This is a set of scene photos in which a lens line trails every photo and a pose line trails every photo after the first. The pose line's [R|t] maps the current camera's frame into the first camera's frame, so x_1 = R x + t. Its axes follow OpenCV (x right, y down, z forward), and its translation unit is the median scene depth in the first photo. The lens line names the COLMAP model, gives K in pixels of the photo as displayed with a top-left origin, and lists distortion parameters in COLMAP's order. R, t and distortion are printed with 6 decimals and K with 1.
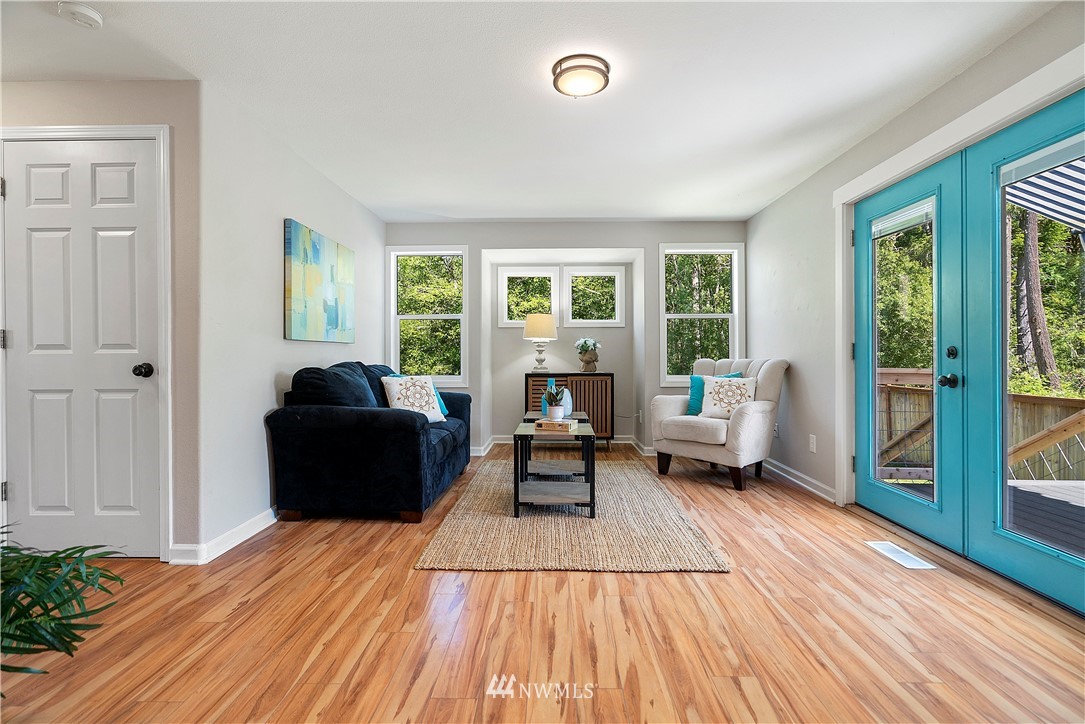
lens RADIAL K [[505.5, 0, 542.5], [0, 505.5, 362.0], [0, 0, 1]] dist [-0.003578, 0.001141]
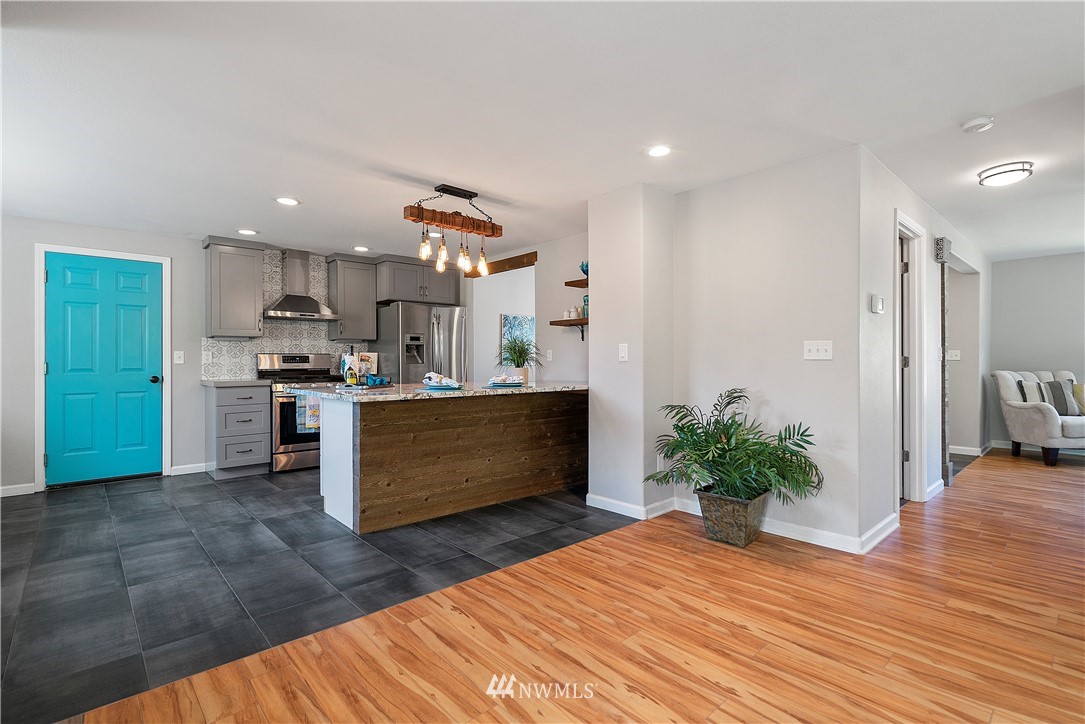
lens RADIAL K [[505.5, 0, 542.5], [0, 505.5, 362.0], [0, 0, 1]] dist [-0.003578, 0.001141]
pose [[-0.723888, 0.003975, -0.689906, 0.577902], [-0.004946, 0.999928, 0.010952, -0.044612], [0.689900, 0.011340, -0.723816, 0.792364]]
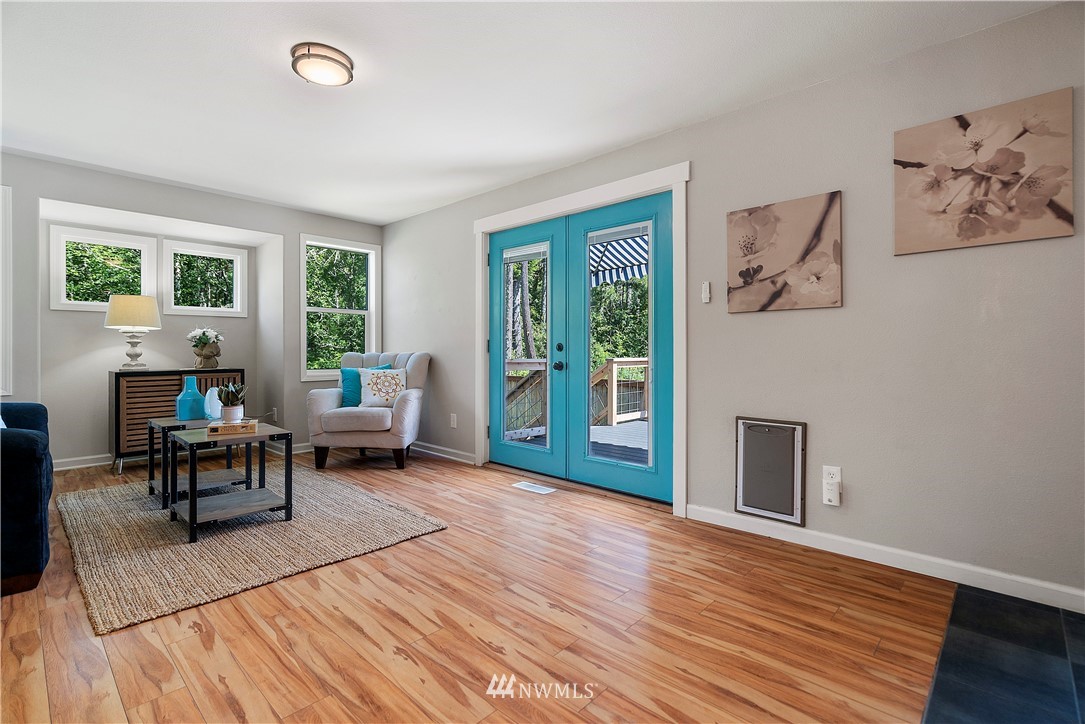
lens RADIAL K [[505.5, 0, 542.5], [0, 505.5, 362.0], [0, 0, 1]] dist [-0.003578, 0.001141]
pose [[0.669824, -0.017026, 0.742325, -0.295662], [0.008576, 0.999848, 0.015194, 0.001695], [-0.742471, -0.003811, 0.669868, 0.015706]]
